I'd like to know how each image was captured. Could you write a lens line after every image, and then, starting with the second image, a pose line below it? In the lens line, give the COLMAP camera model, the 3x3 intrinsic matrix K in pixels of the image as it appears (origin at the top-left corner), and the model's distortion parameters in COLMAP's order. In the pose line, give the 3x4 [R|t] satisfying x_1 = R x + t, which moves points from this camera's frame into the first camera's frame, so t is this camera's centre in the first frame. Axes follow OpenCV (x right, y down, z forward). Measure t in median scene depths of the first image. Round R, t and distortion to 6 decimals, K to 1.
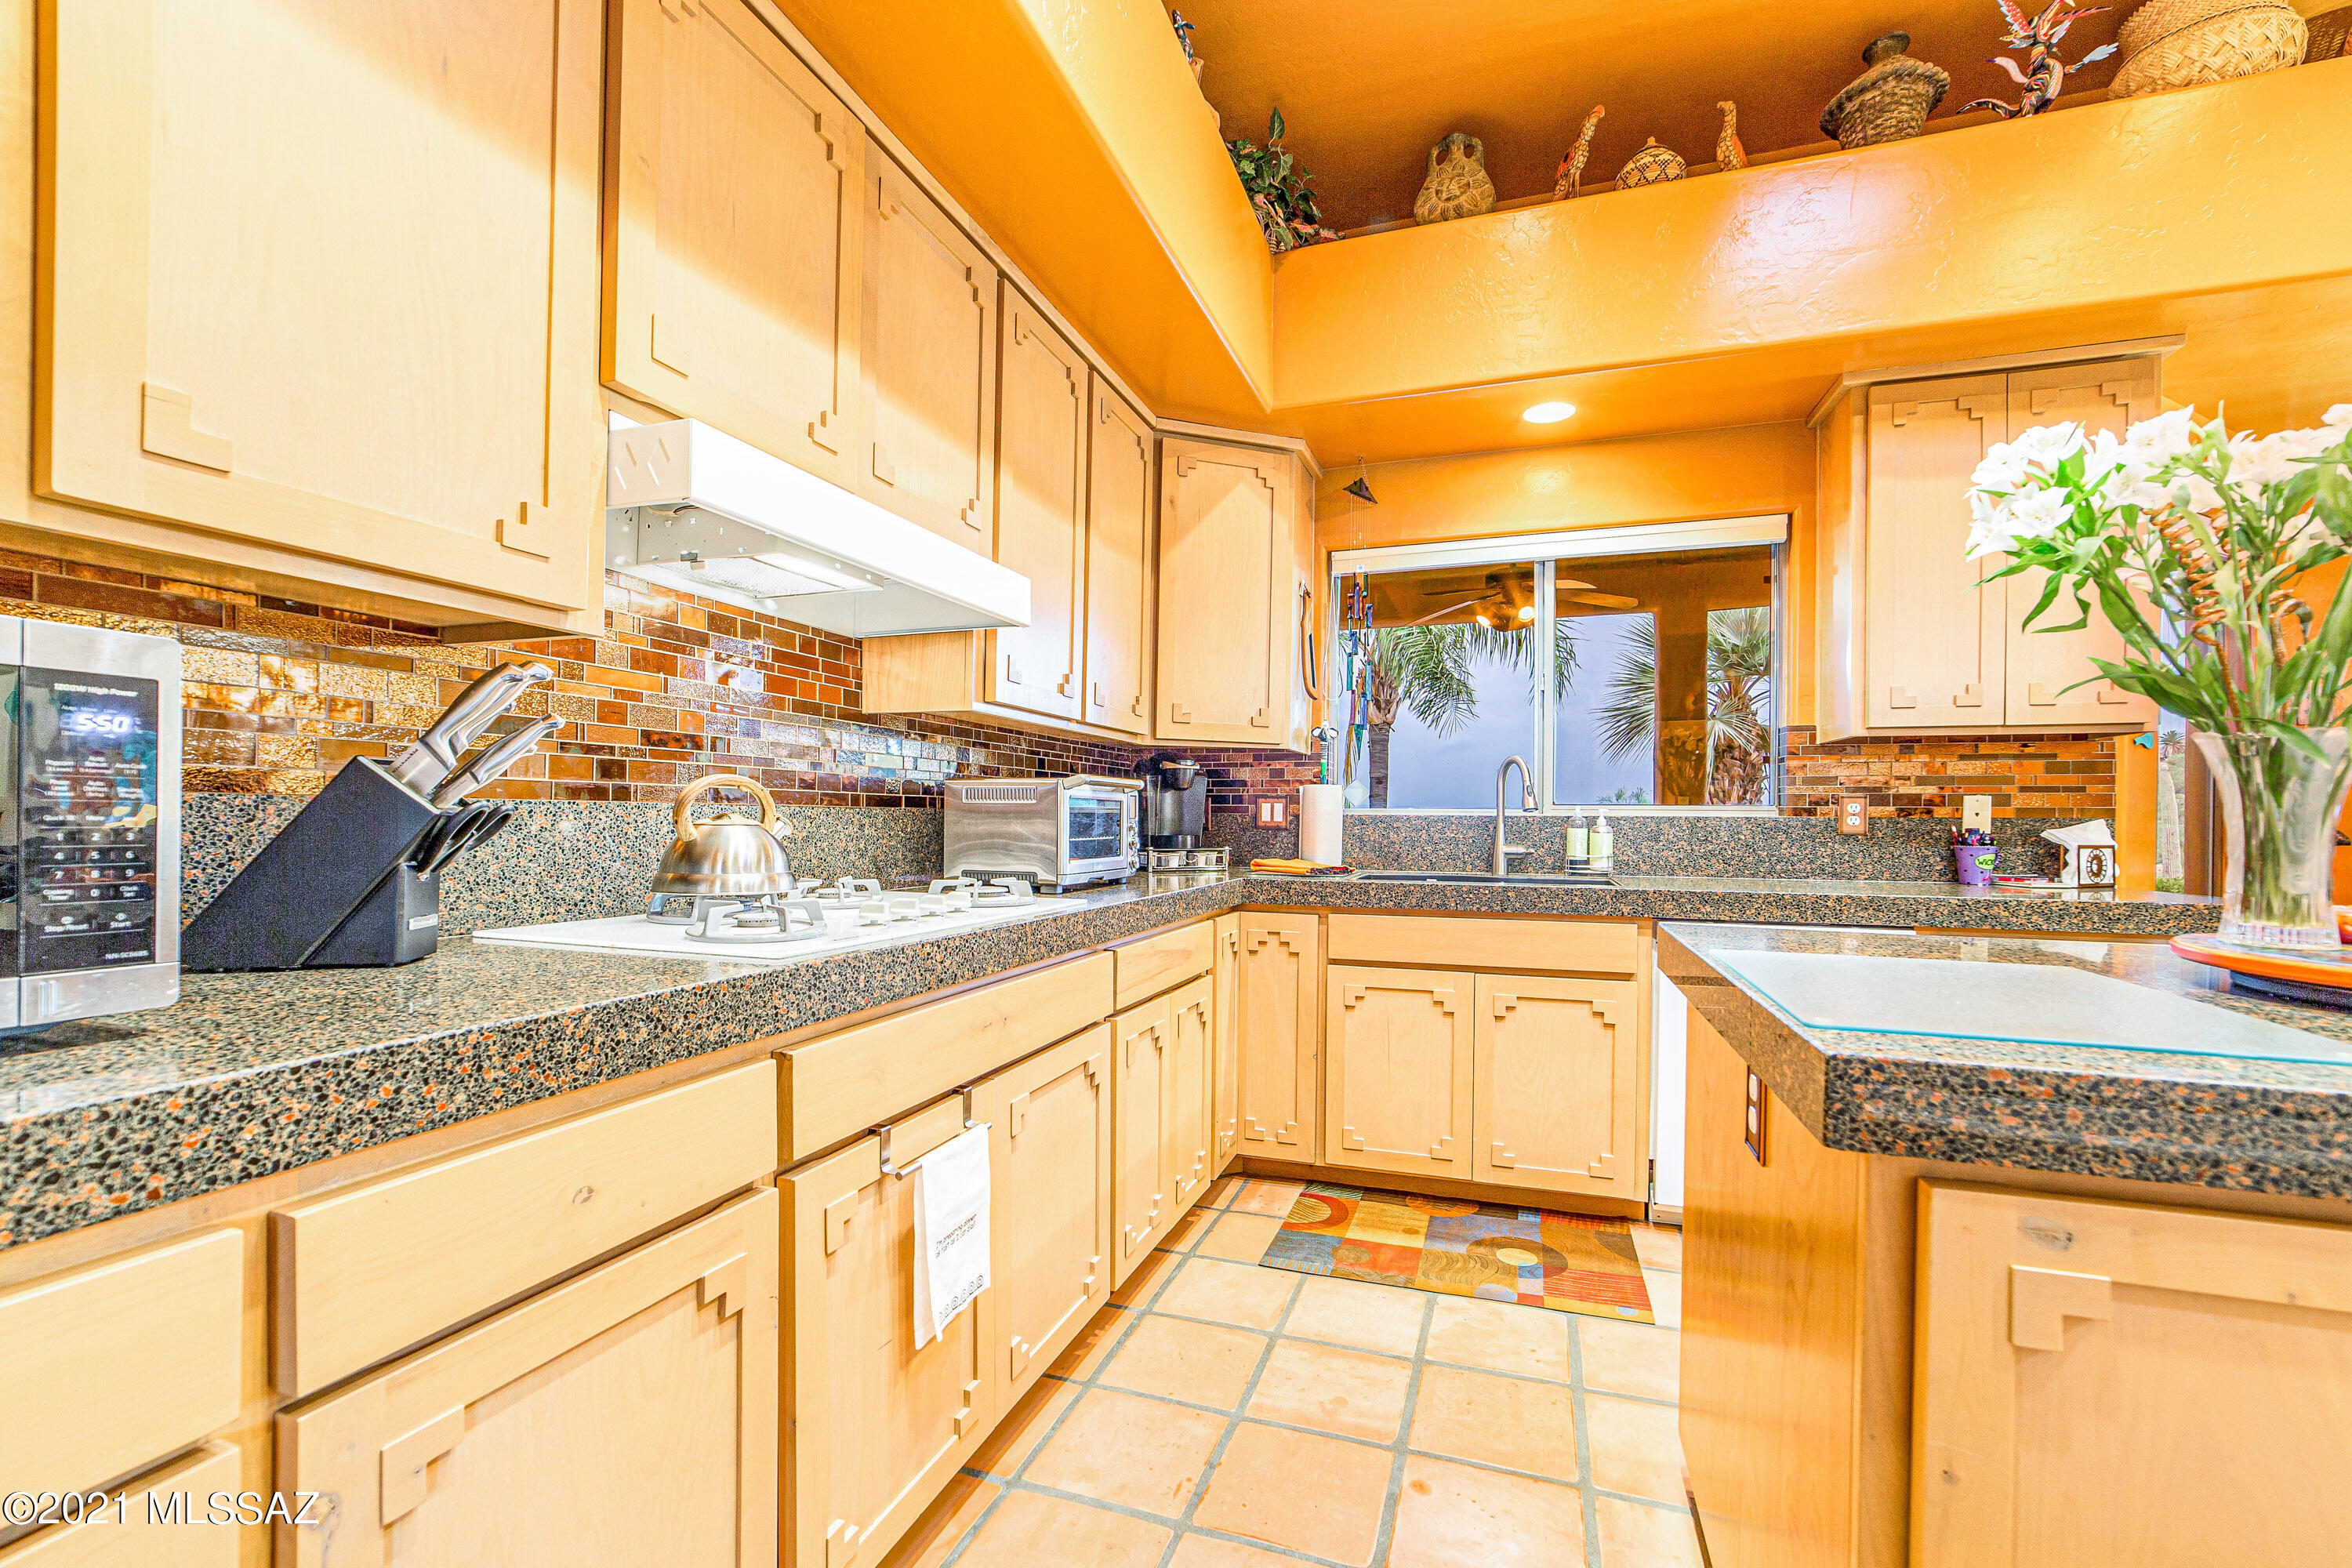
lens RADIAL K [[976.4, 0, 1174.2], [0, 976.4, 814.9], [0, 0, 1]] dist [-0.020175, 0.000486]
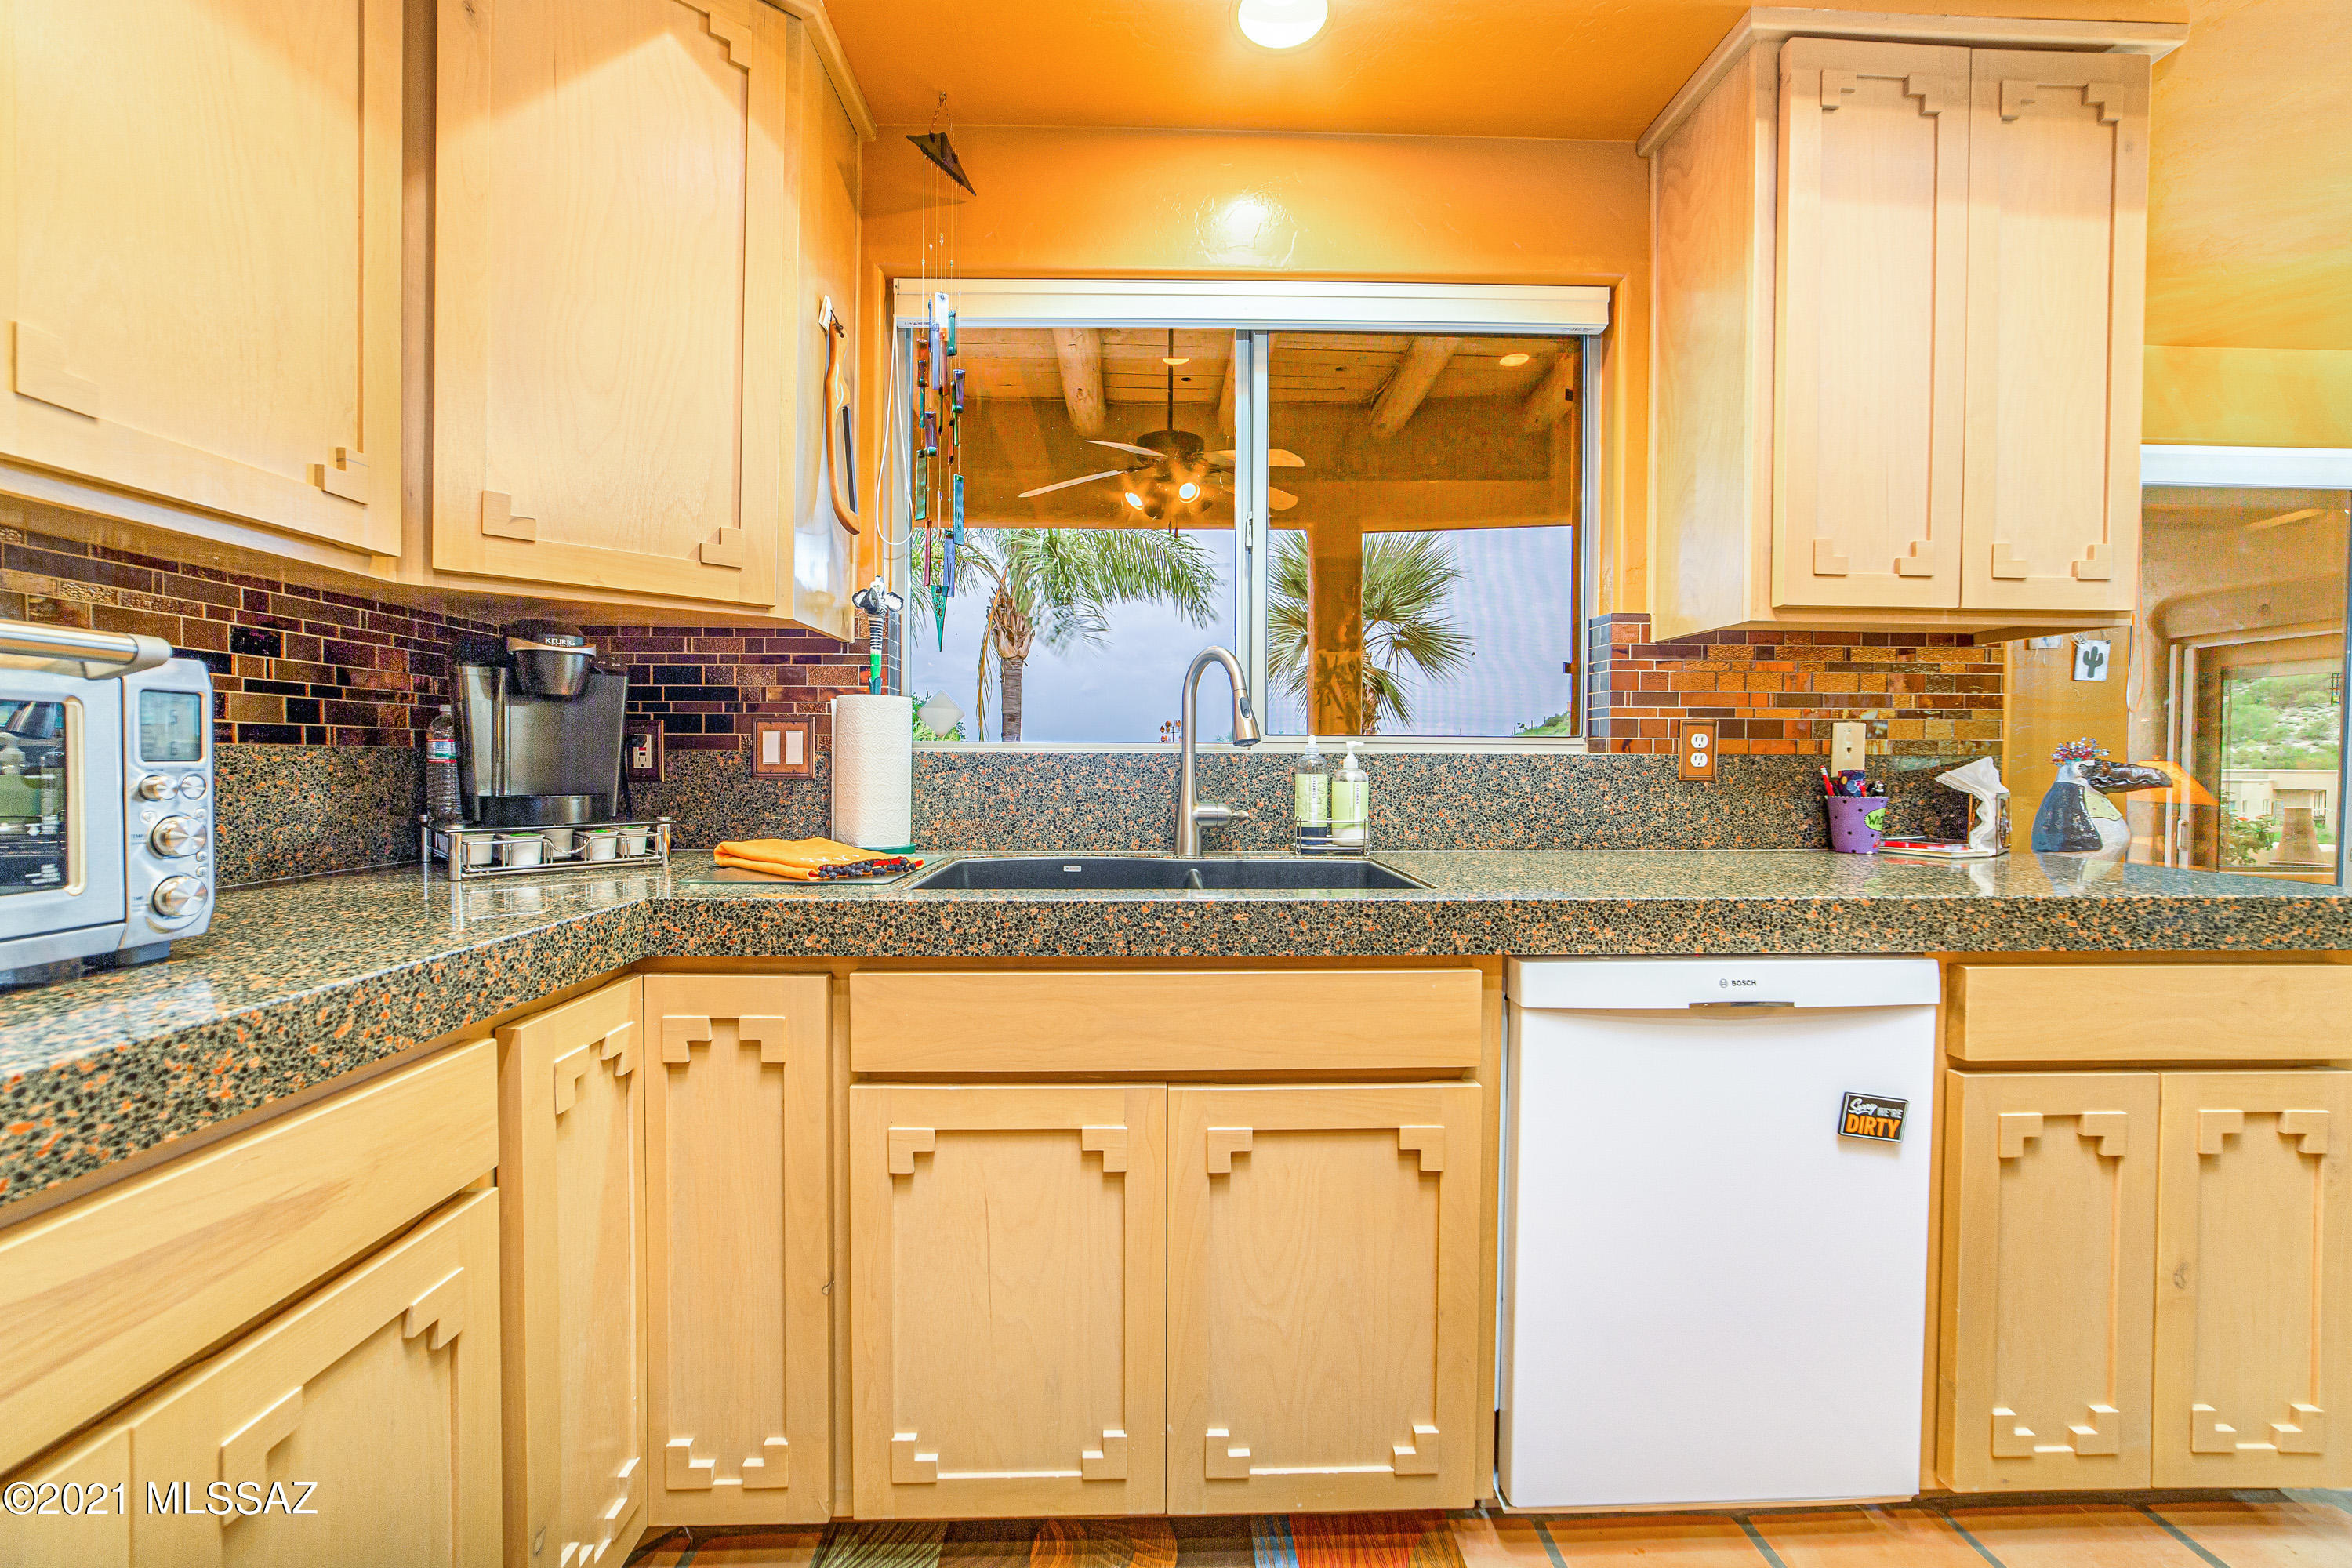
lens RADIAL K [[947.2, 0, 1194.6], [0, 947.2, 776.4], [0, 0, 1]] dist [0.000066, 0.000264]
pose [[0.923840, -0.010594, 0.382632, 0.134267], [0.001849, 0.999729, 0.023216, 0.001725], [-0.382774, -0.020741, 0.923609, 0.524324]]
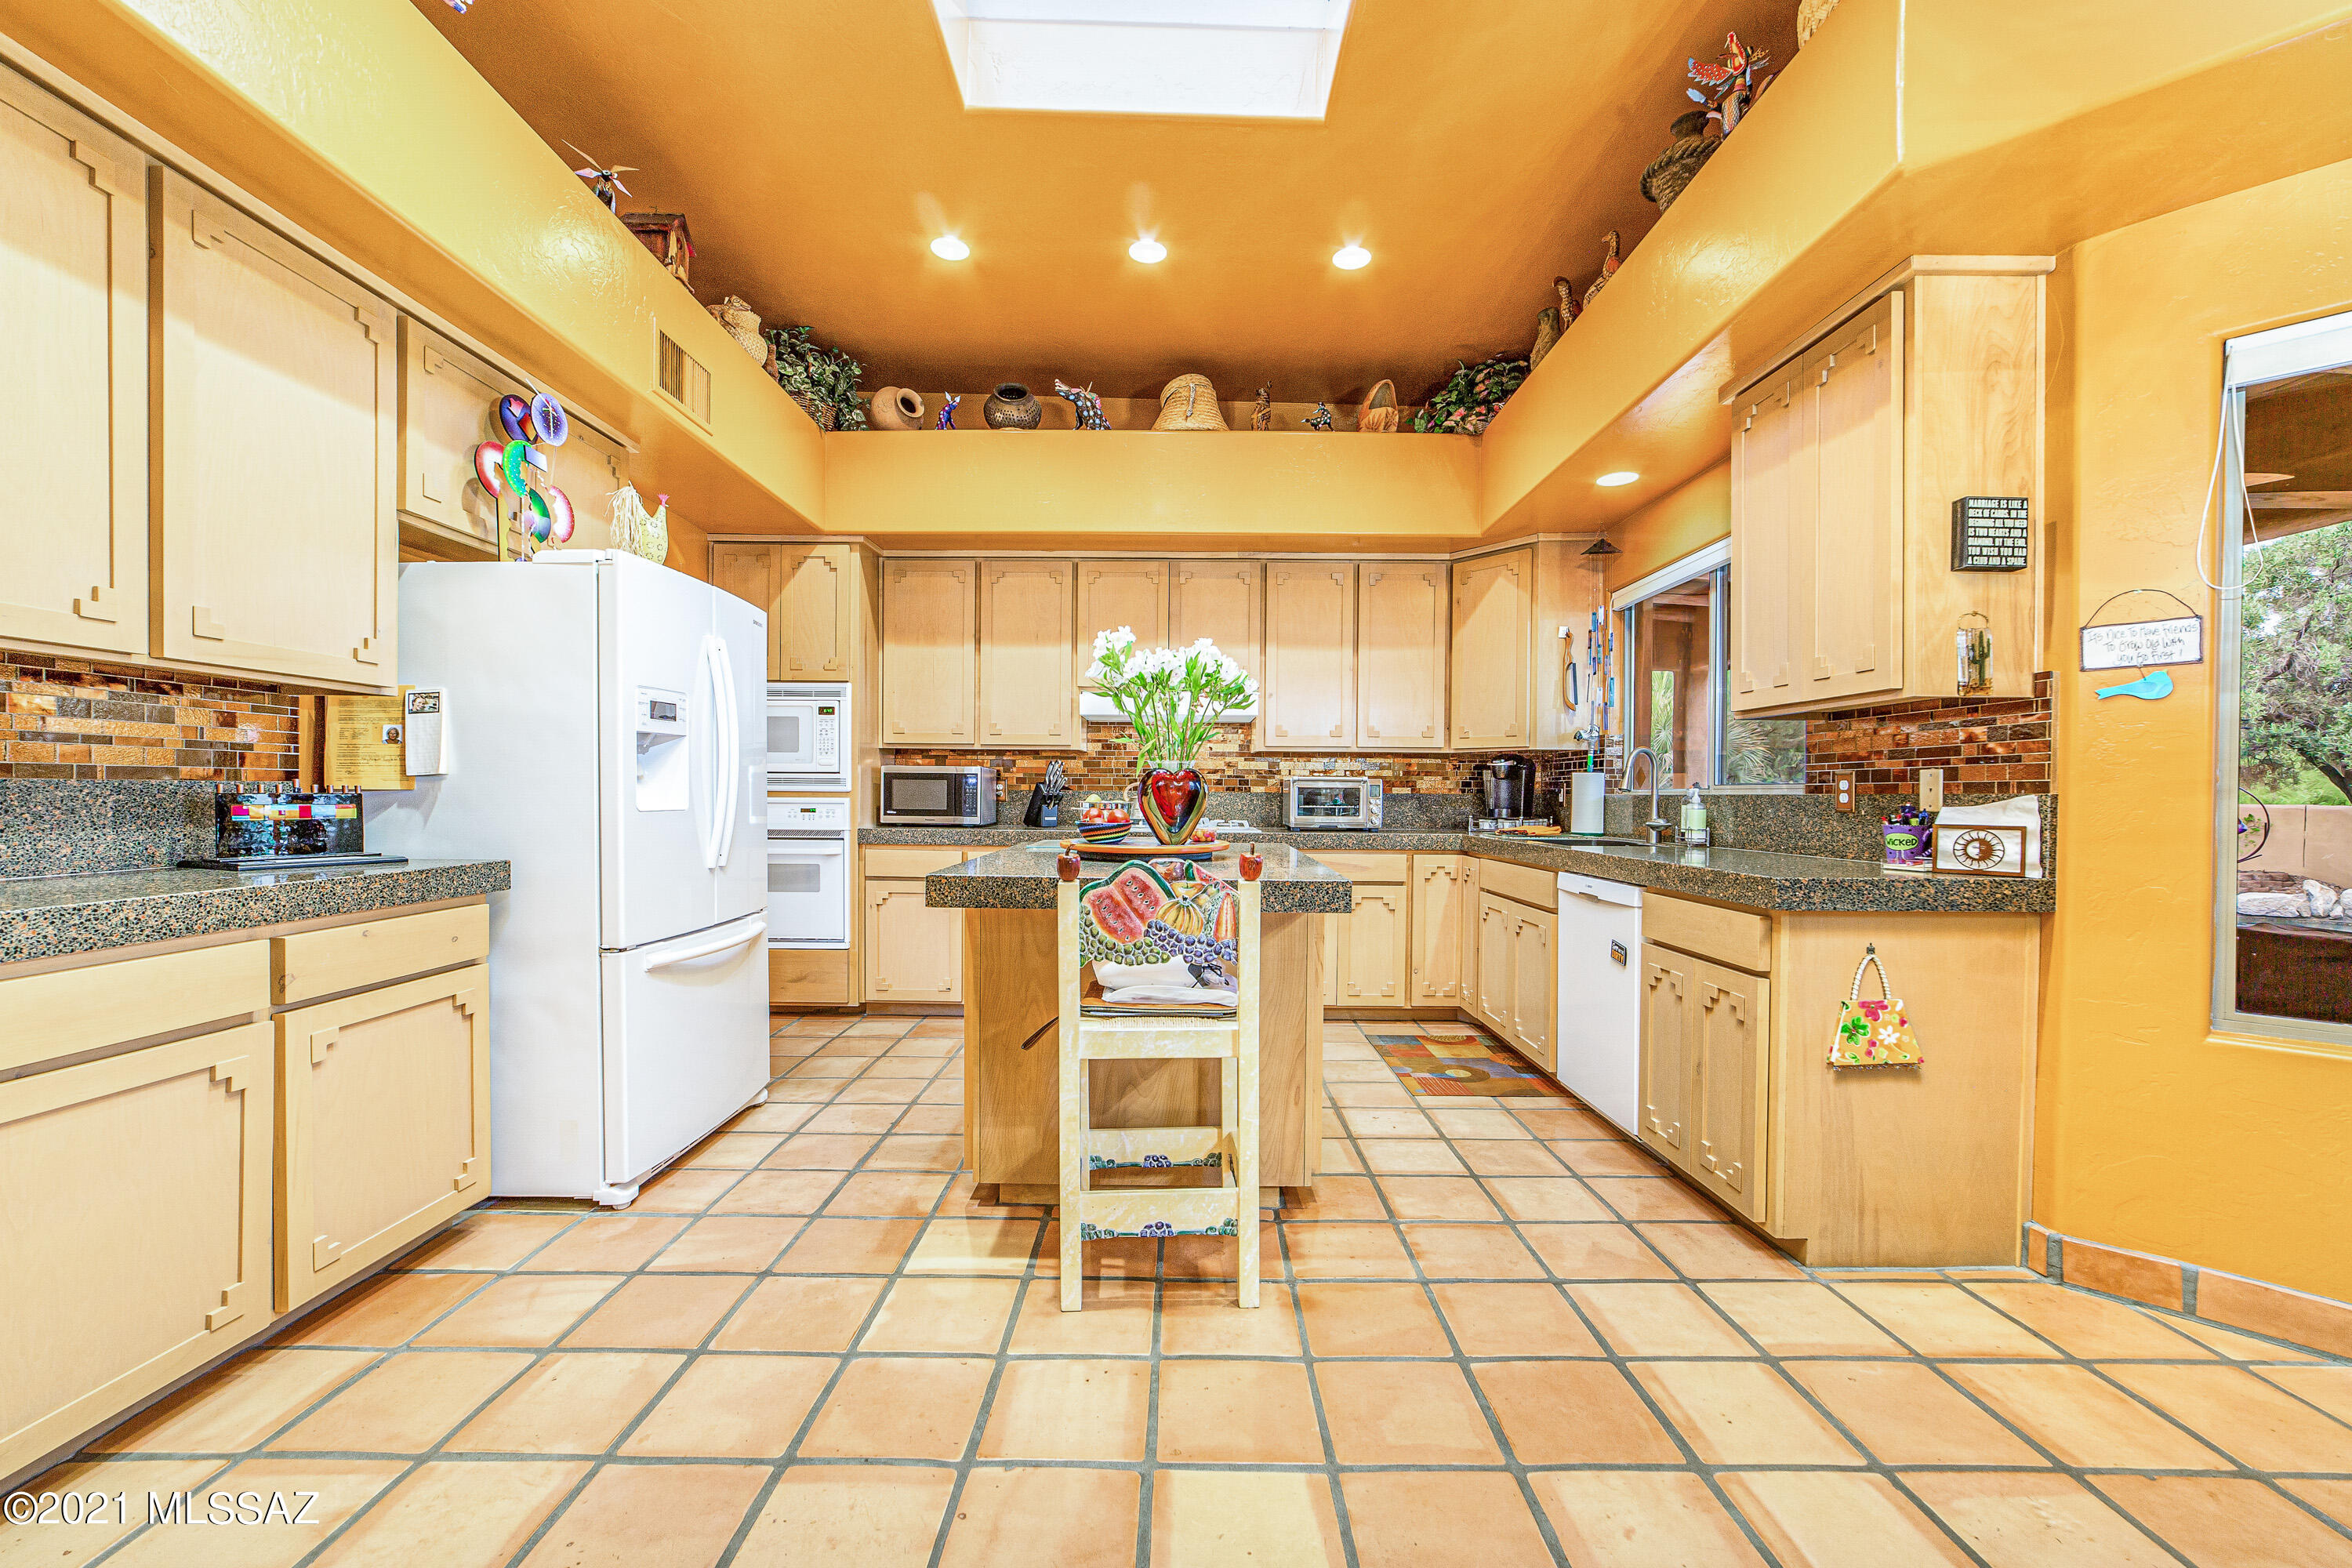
lens RADIAL K [[948.0, 0, 1177.4], [0, 948.0, 802.7], [0, 0, 1]] dist [-0.008429, 0.002743]
pose [[0.329974, 0.001789, -0.943988, 1.358865], [0.001409, 0.999996, 0.002387, 0.007416], [0.943989, -0.002117, 0.329970, 0.045754]]
